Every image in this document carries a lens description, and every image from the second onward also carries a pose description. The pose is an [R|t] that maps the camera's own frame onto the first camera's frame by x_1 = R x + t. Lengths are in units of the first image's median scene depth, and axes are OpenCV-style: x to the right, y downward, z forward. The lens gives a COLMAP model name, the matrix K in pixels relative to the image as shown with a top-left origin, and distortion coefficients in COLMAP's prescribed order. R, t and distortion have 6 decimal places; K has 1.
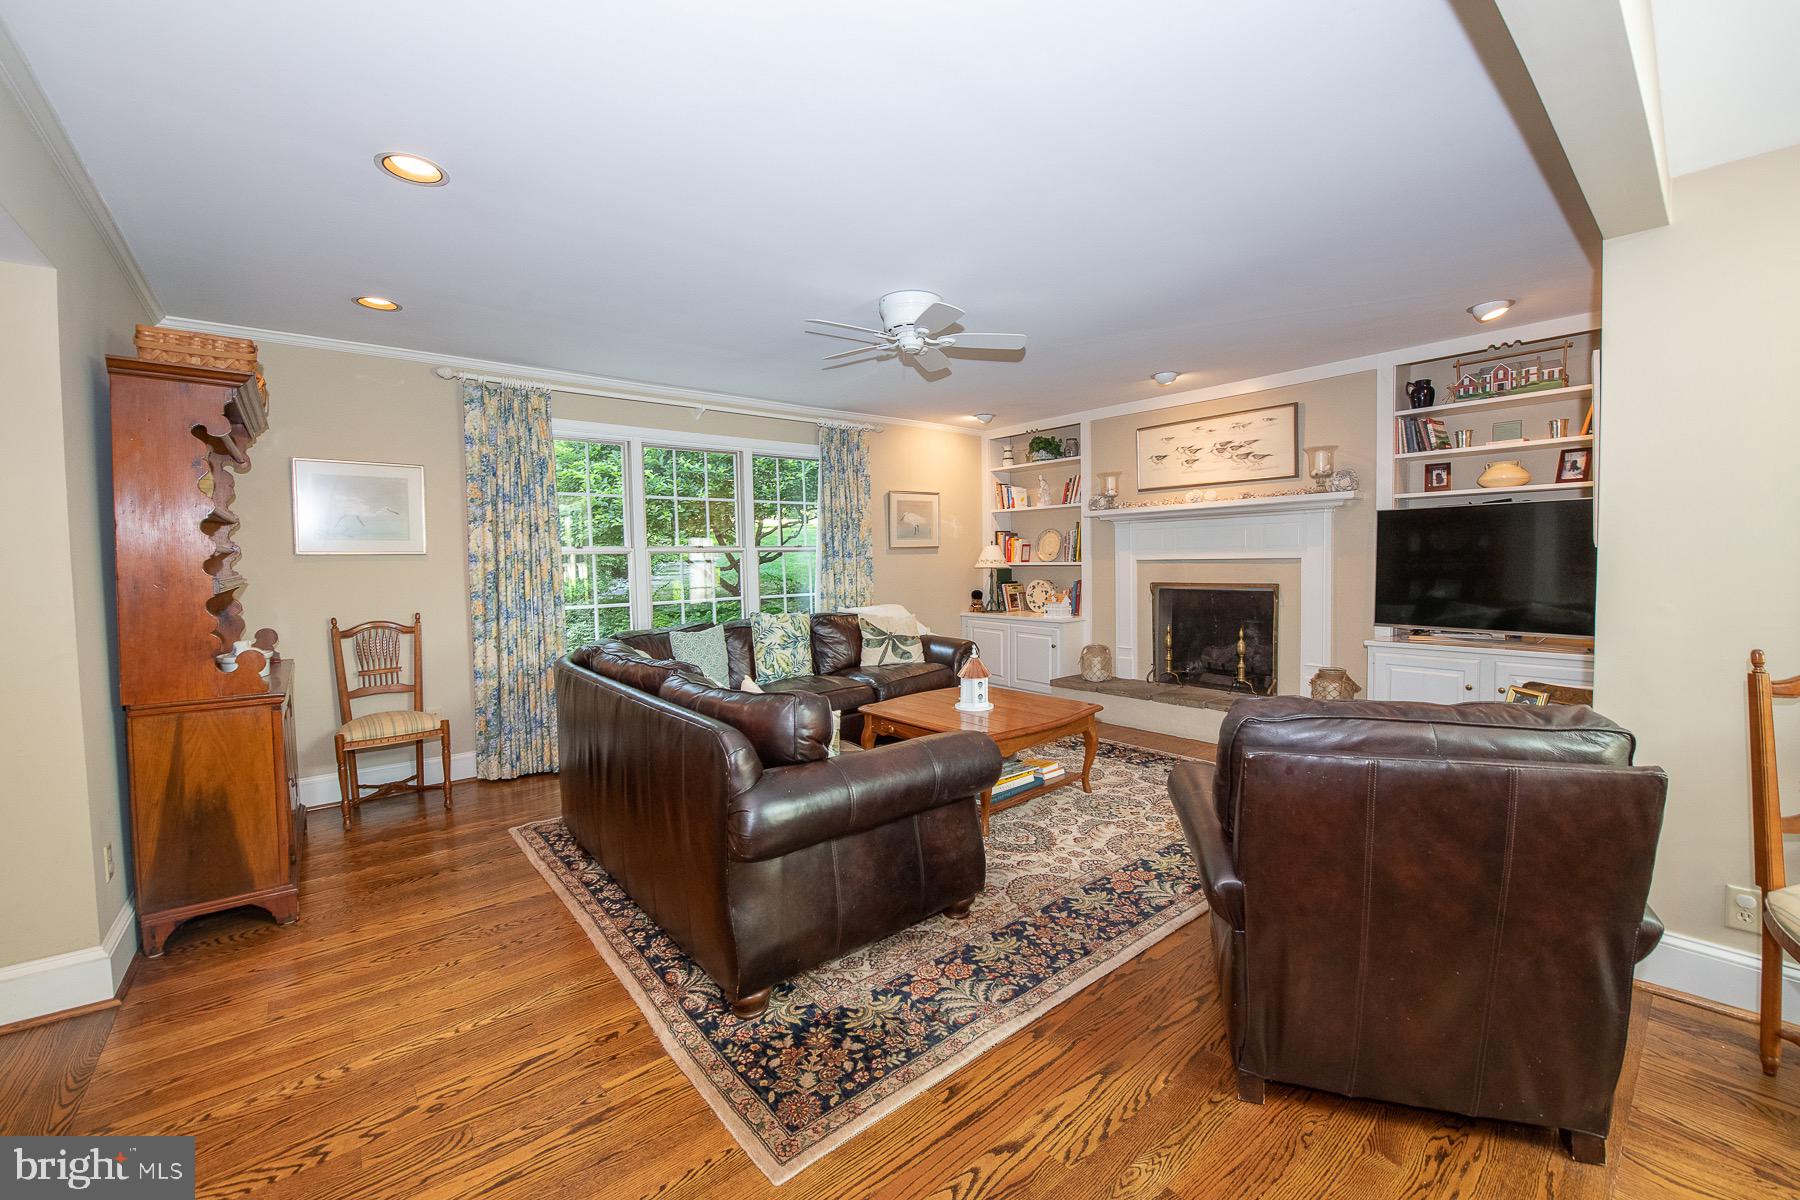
lens RADIAL K [[698.4, 0, 886.1], [0, 698.4, 591.9], [0, 0, 1]] dist [-0.018573, -0.001103]
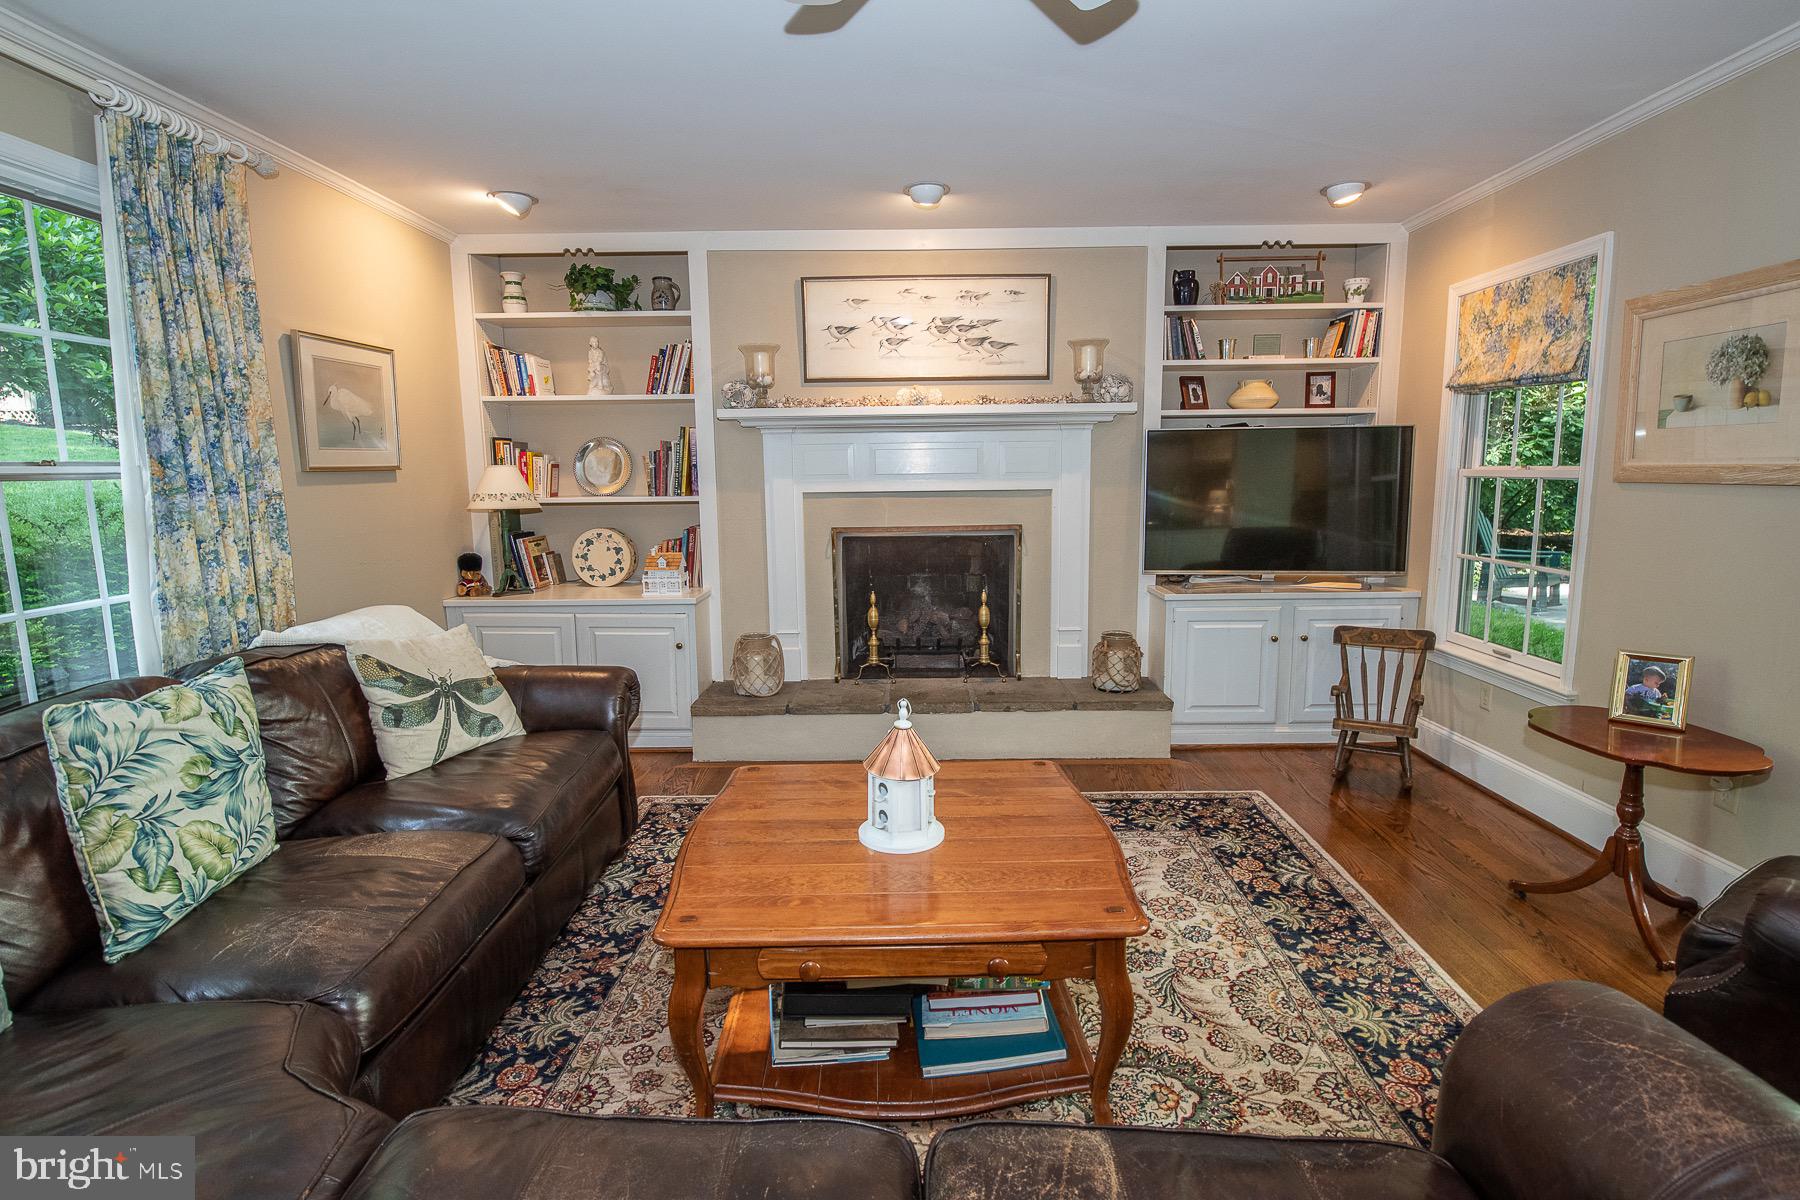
lens RADIAL K [[868.4, 0, 910.5], [0, 868.4, 589.9], [0, 0, 1]] dist [-0.006749, -0.002294]
pose [[0.636978, -0.095925, 0.764891, -0.203553], [0.037443, 0.994907, 0.093590, -0.031133], [-0.769972, -0.030975, 0.637325, 0.467917]]
